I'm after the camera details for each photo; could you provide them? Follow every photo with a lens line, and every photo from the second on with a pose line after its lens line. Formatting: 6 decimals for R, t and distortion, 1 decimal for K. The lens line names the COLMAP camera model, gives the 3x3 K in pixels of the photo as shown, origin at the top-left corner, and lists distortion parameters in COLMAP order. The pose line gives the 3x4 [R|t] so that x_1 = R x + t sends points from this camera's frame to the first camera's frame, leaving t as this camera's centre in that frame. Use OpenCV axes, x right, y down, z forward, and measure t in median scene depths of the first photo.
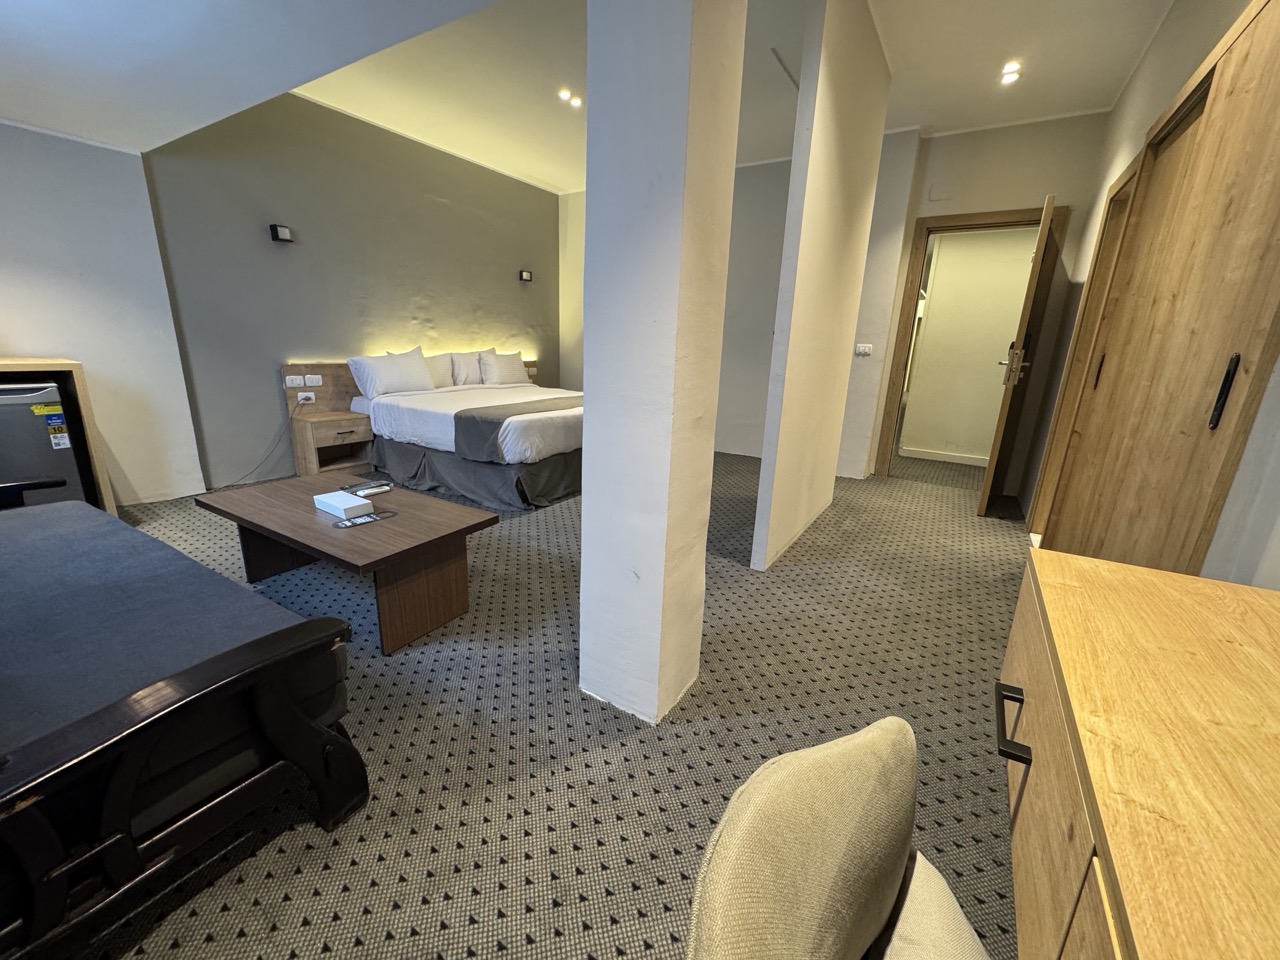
lens RADIAL K [[513.0, 0, 635.7], [0, 513.0, 480.5], [0, 0, 1]] dist [-0.002011, 0.000184]
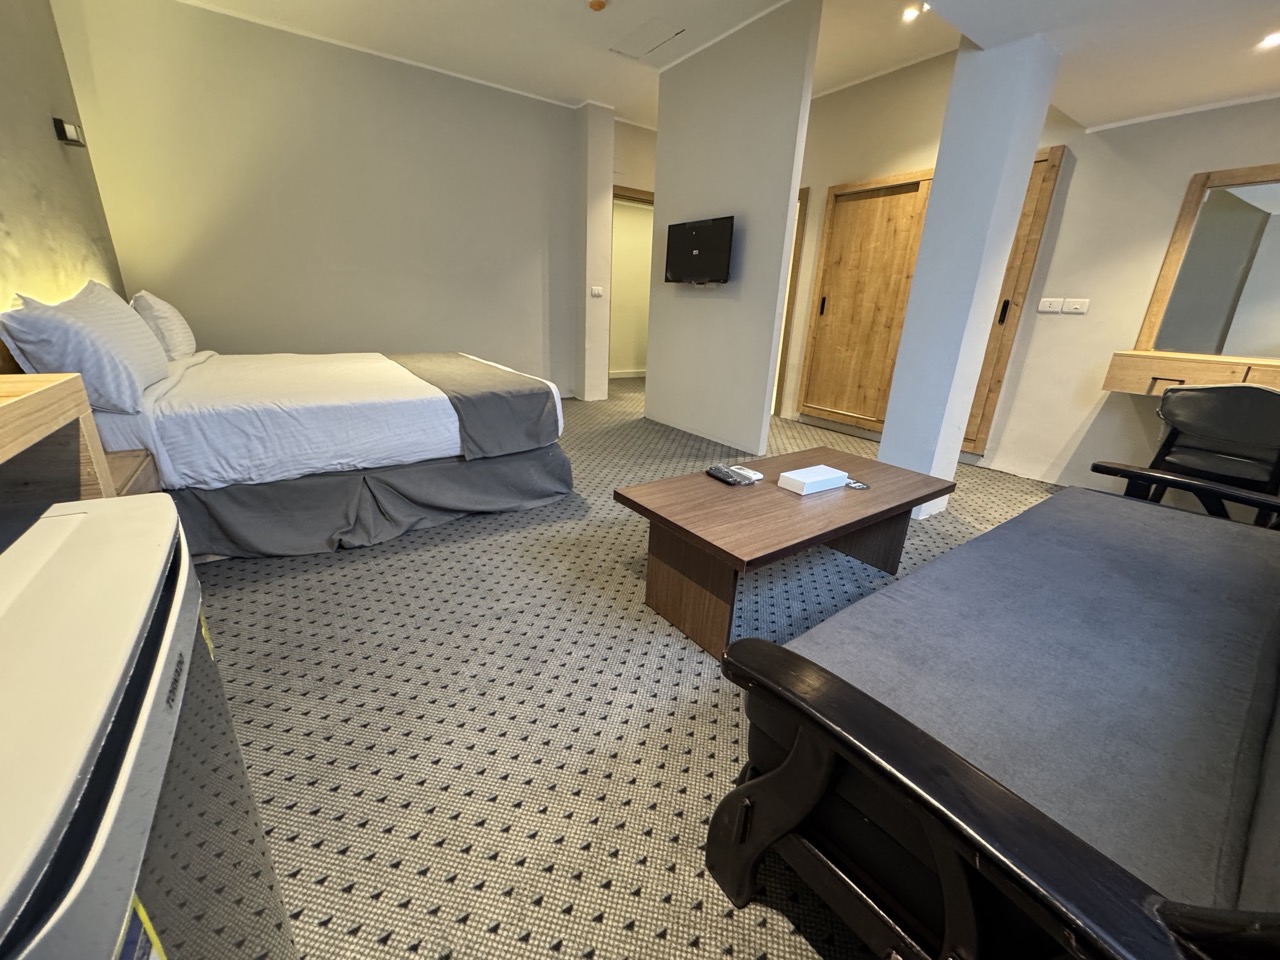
lens RADIAL K [[513.0, 0, 635.7], [0, 513.0, 480.5], [0, 0, 1]] dist [-0.002011, 0.000184]
pose [[0.383803, -0.317416, 0.867146, -0.765152], [0.217577, 0.943710, 0.249142, -0.124764], [-0.897416, 0.093050, 0.431261, 0.471121]]
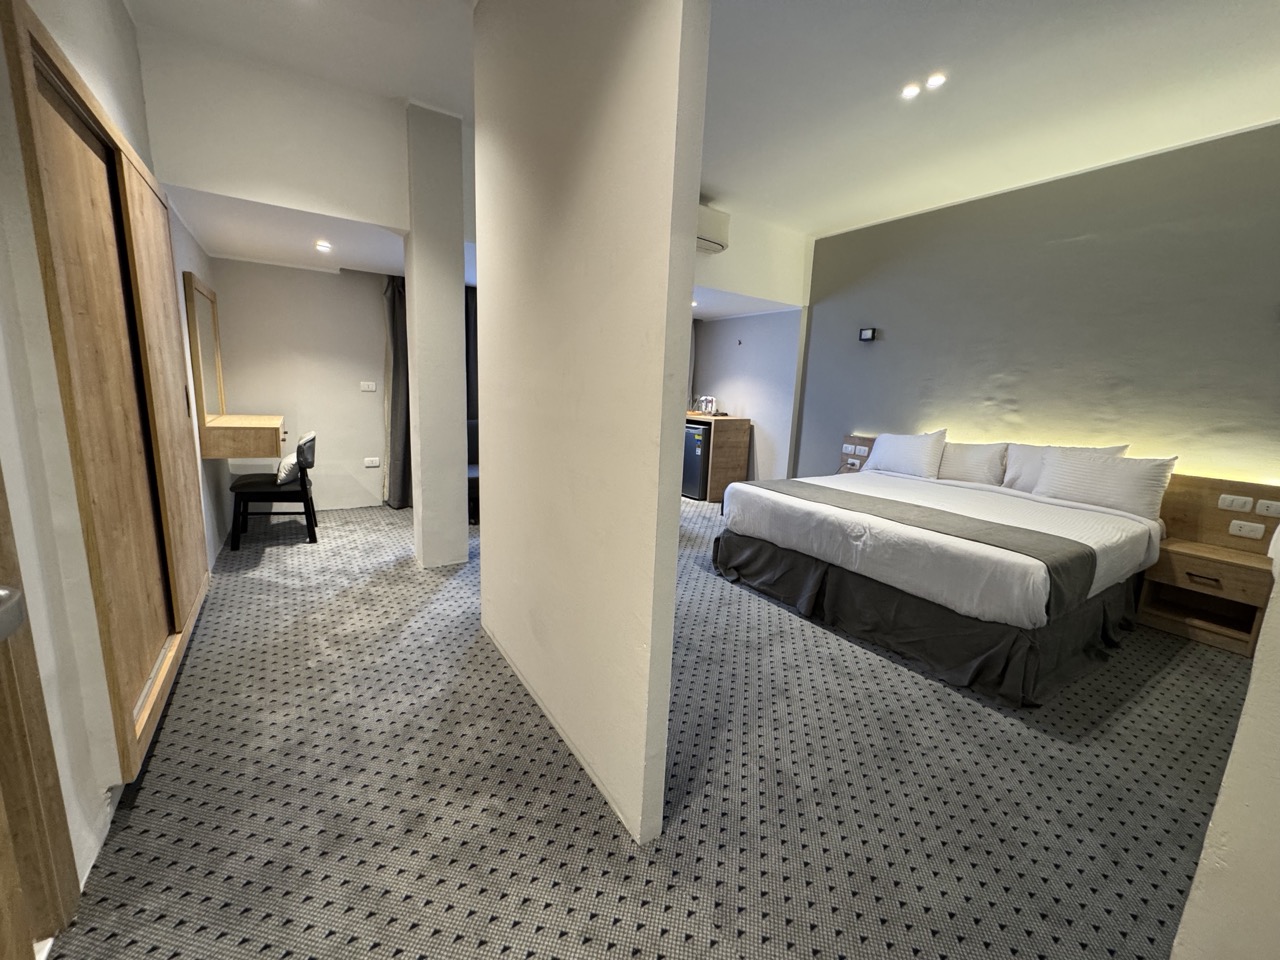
lens RADIAL K [[513.0, 0, 635.7], [0, 513.0, 480.5], [0, 0, 1]] dist [-0.002011, 0.000184]
pose [[-0.403149, 0.114559, -0.907935, 0.661376], [-0.295541, 0.922674, 0.247647, -0.274132], [0.866098, 0.368171, -0.338118, 0.988767]]
